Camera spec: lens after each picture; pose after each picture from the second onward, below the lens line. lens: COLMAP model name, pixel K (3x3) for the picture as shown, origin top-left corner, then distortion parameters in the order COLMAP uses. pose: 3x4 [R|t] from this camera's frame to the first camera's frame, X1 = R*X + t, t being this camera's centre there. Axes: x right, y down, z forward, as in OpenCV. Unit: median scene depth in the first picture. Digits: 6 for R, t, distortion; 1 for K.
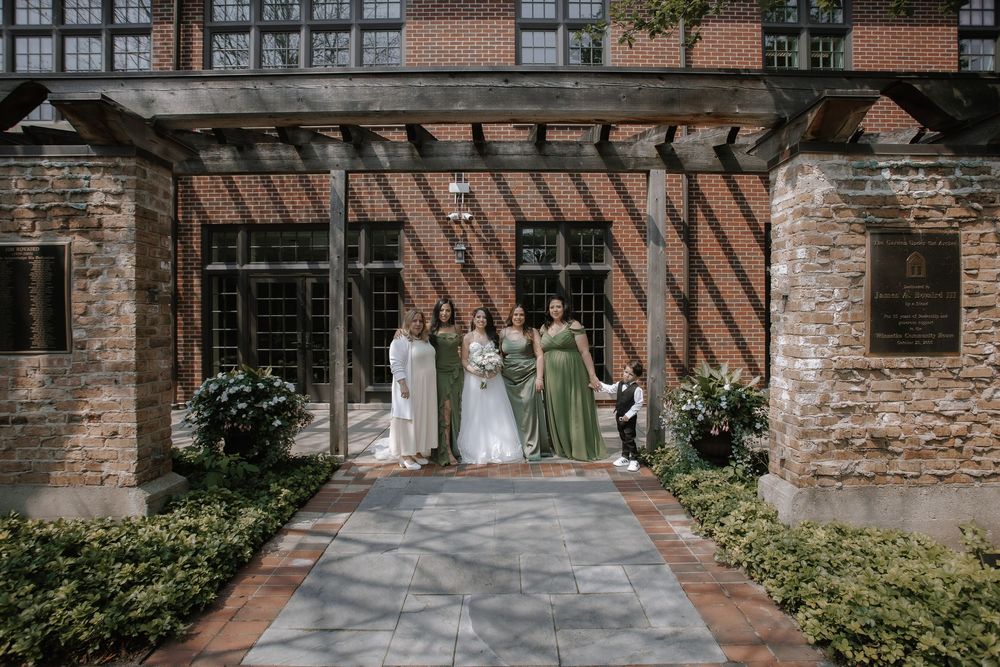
lens RADIAL K [[498.8, 0, 502.5], [0, 498.8, 316.9], [0, 0, 1]] dist [-0.066120, 0.028622]
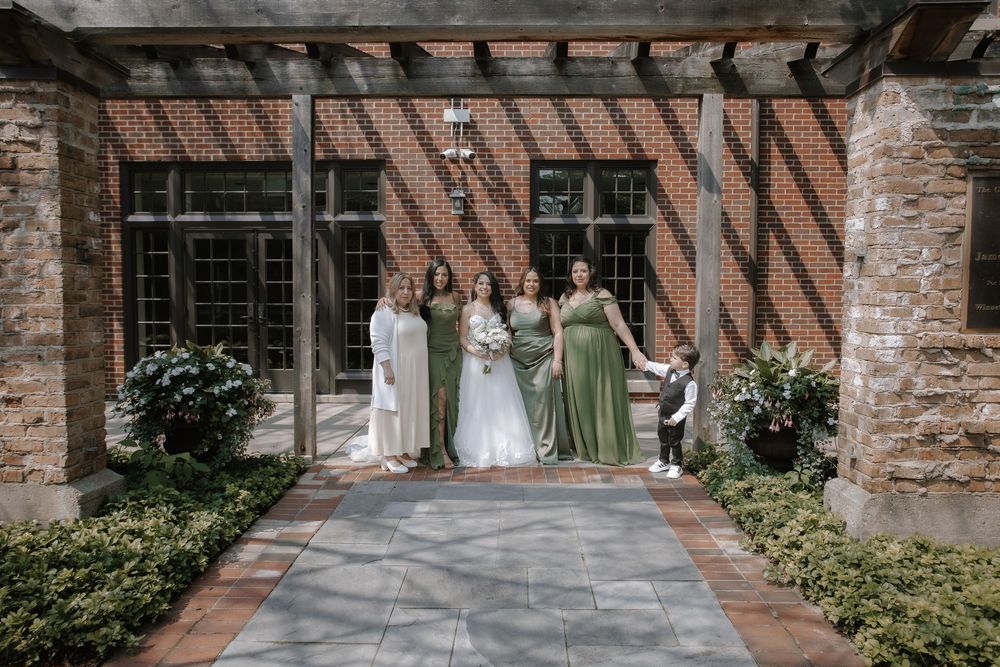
lens RADIAL K [[676.5, 0, 500.9], [0, 676.5, 315.2], [0, 0, 1]] dist [-0.031256, 0.042924]
pose [[0.999759, 0.005856, -0.021176, 0.008091], [-0.004973, 0.999125, 0.041521, 0.007294], [0.021401, -0.041406, 0.998913, -0.092930]]
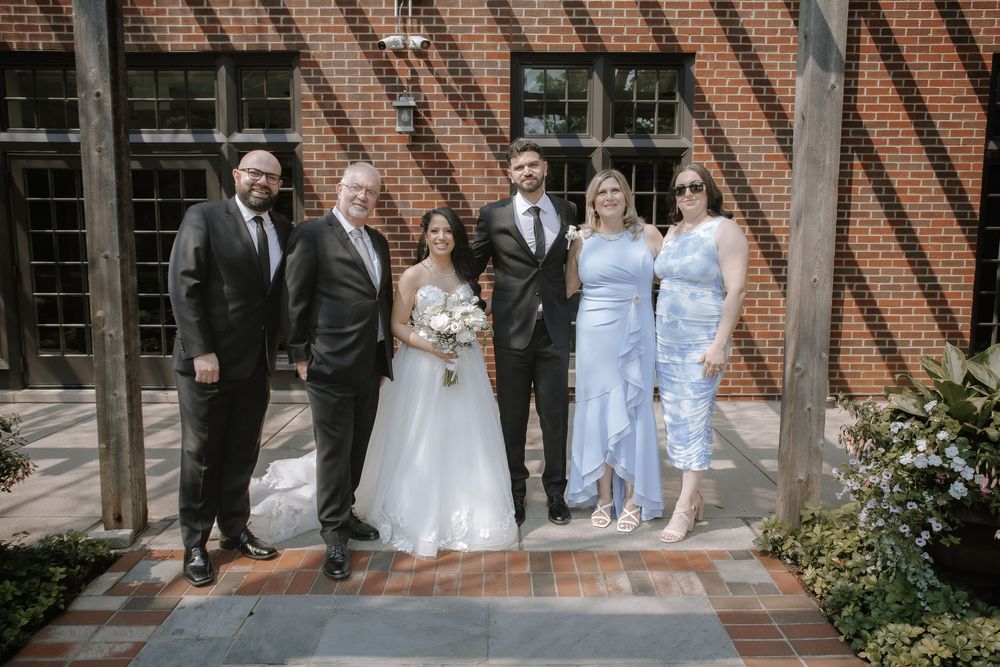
lens RADIAL K [[676.5, 0, 500.9], [0, 676.5, 315.2], [0, 0, 1]] dist [-0.031256, 0.042924]
pose [[0.999983, 0.005299, -0.002526, 0.034153], [-0.004973, 0.993313, 0.115345, 0.003793], [0.003120, -0.115331, 0.993322, 0.472111]]
